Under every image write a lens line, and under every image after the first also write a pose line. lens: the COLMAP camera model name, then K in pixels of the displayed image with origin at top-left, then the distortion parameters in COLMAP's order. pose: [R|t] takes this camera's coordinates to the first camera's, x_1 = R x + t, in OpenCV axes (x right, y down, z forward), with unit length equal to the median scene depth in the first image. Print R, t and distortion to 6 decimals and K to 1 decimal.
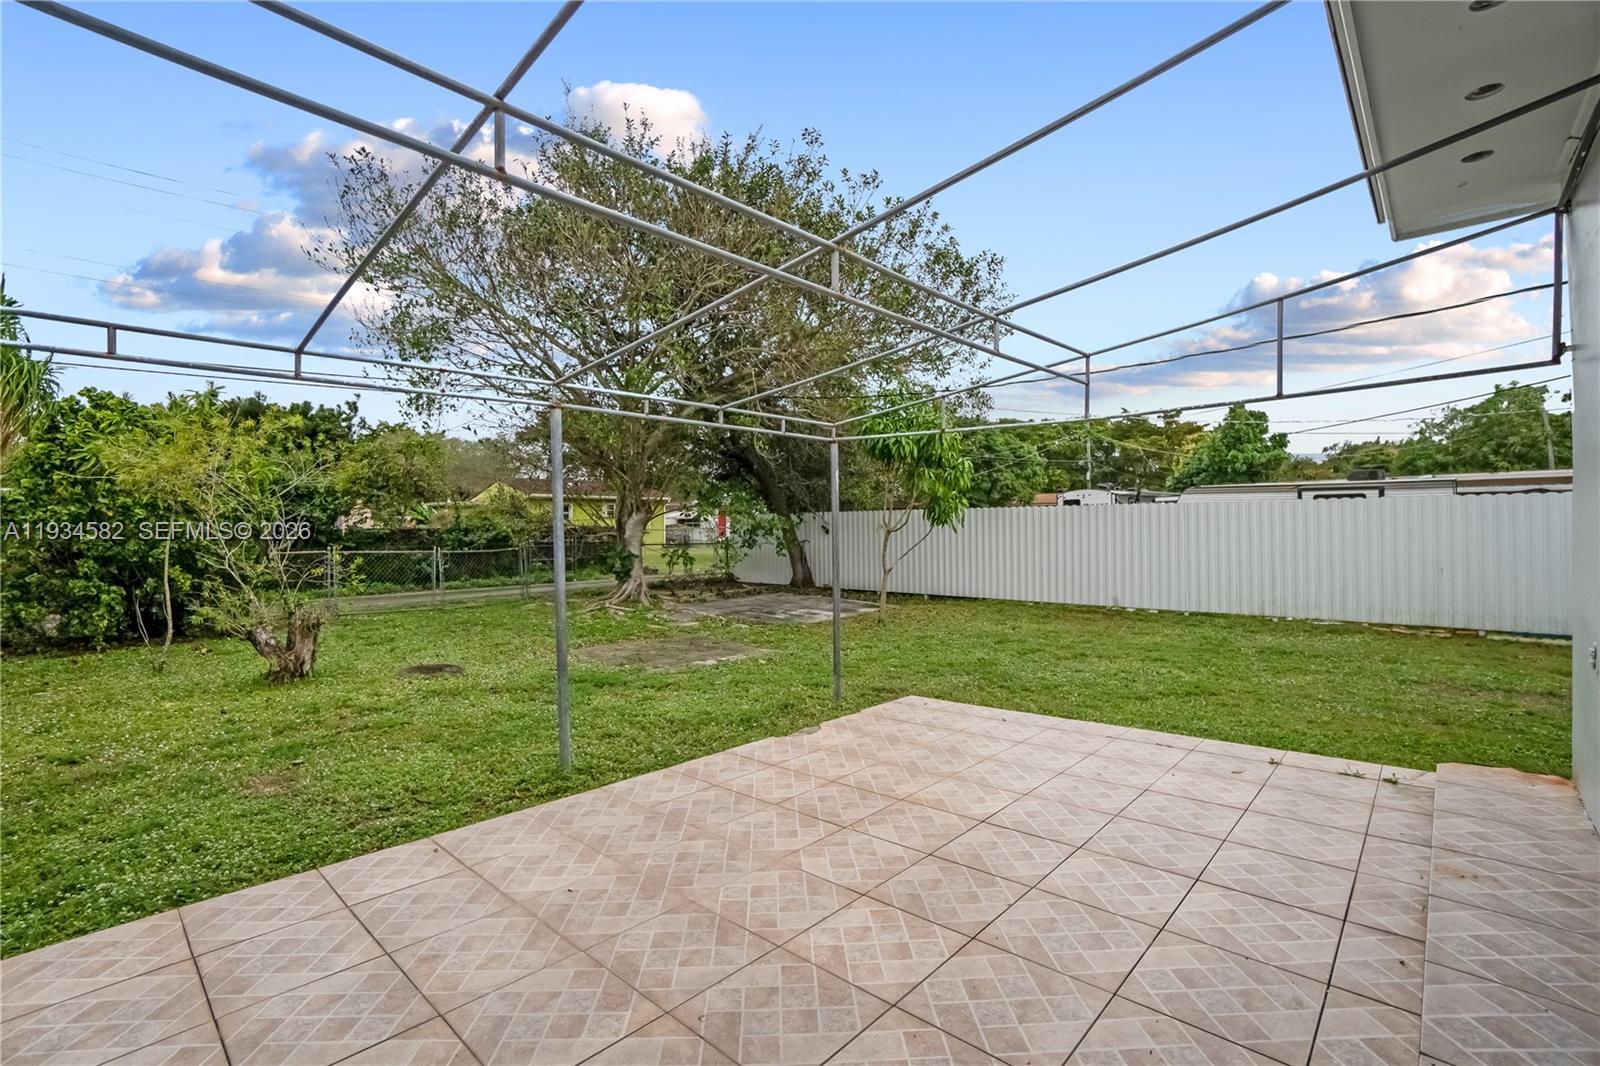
lens RADIAL K [[739.2, 0, 796.3], [0, 739.2, 517.7], [0, 0, 1]] dist [-0.036260, 0.000936]
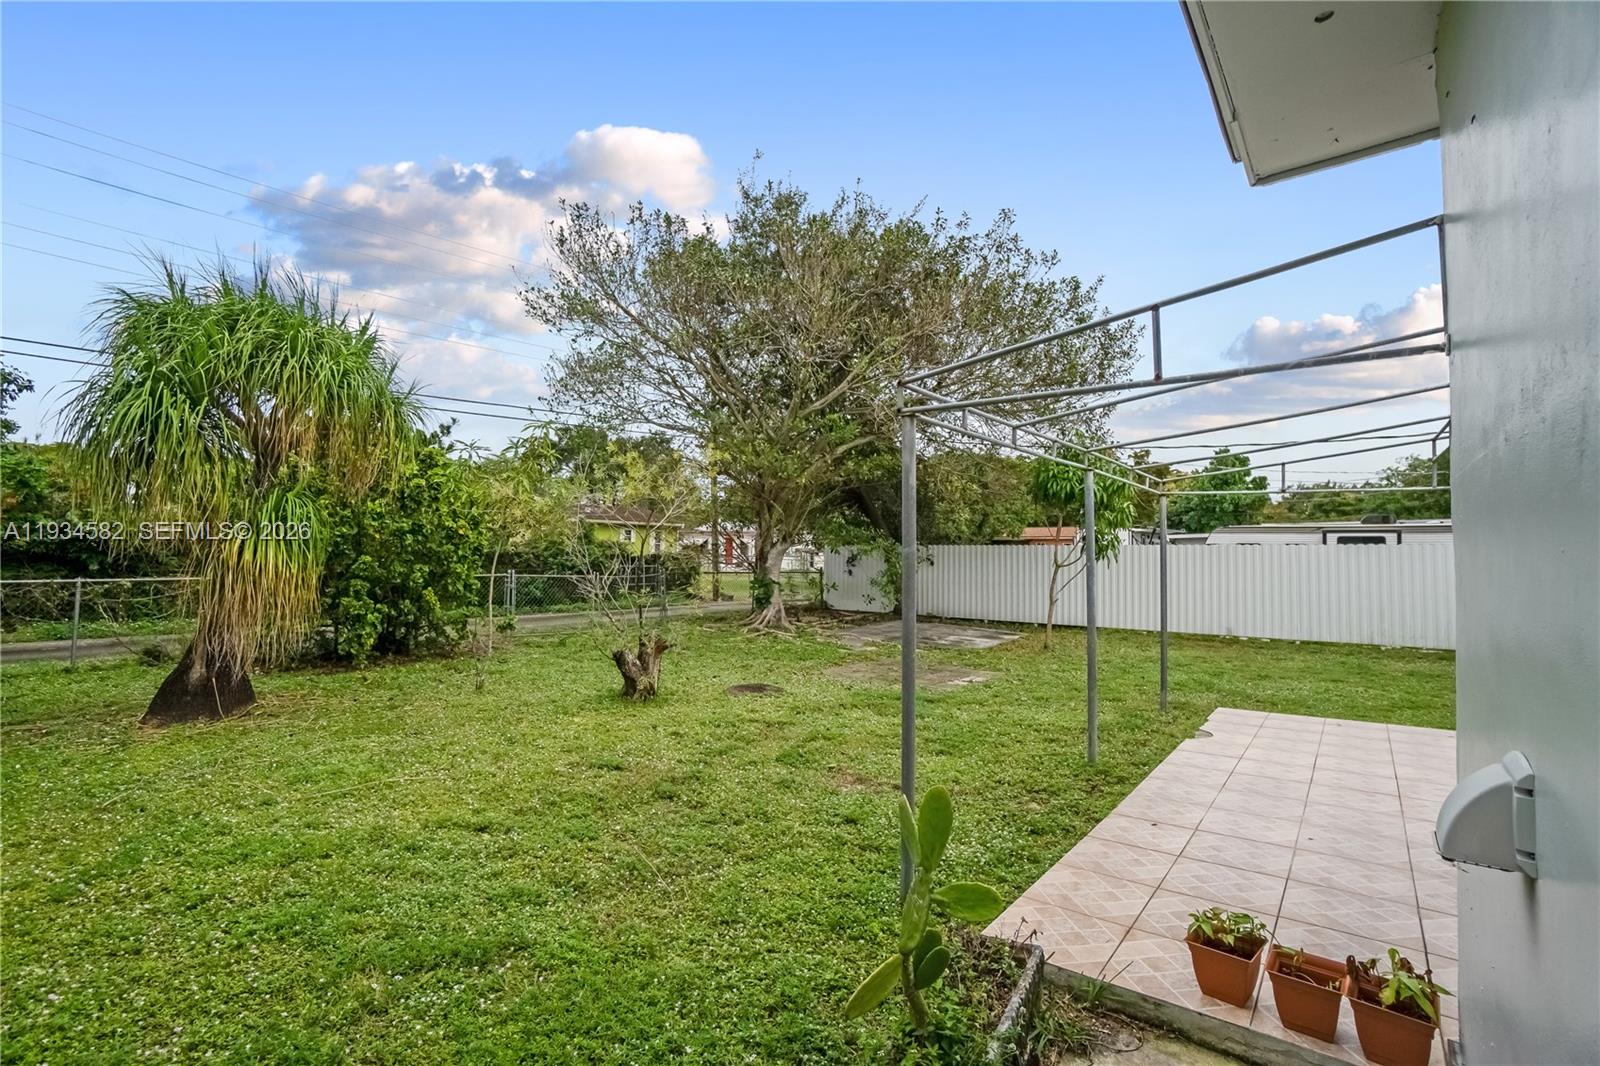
lens RADIAL K [[733.5, 0, 725.2], [0, 733.5, 539.5], [0, 0, 1]] dist [-0.043501, -0.000047]
pose [[0.999157, 0.018540, 0.036636, -0.331399], [-0.018458, 0.999826, -0.002559, -0.009011], [-0.036677, 0.001880, 0.999325, -0.070343]]
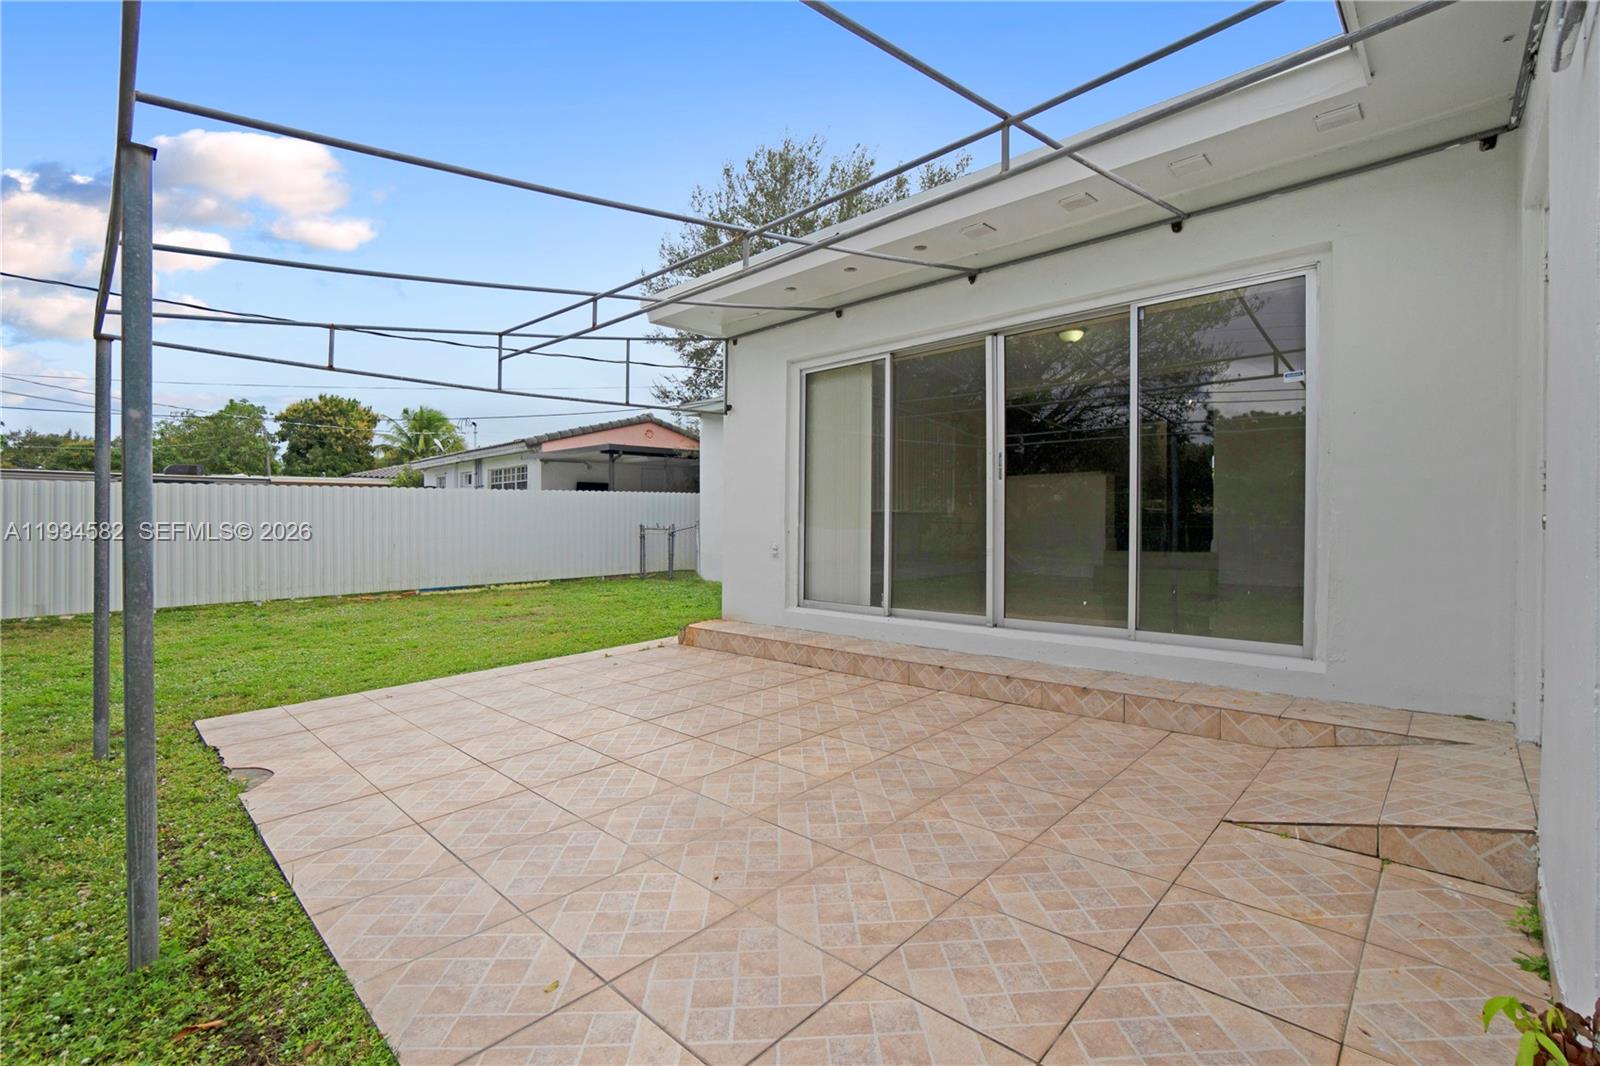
lens RADIAL K [[739.2, 0, 796.3], [0, 739.2, 517.7], [0, 0, 1]] dist [-0.036260, 0.000936]
pose [[-0.018555, 0.016133, 0.999698, -0.252258], [-0.001064, 0.999869, -0.016155, 0.026718], [-0.999827, -0.001364, -0.018535, 0.204689]]
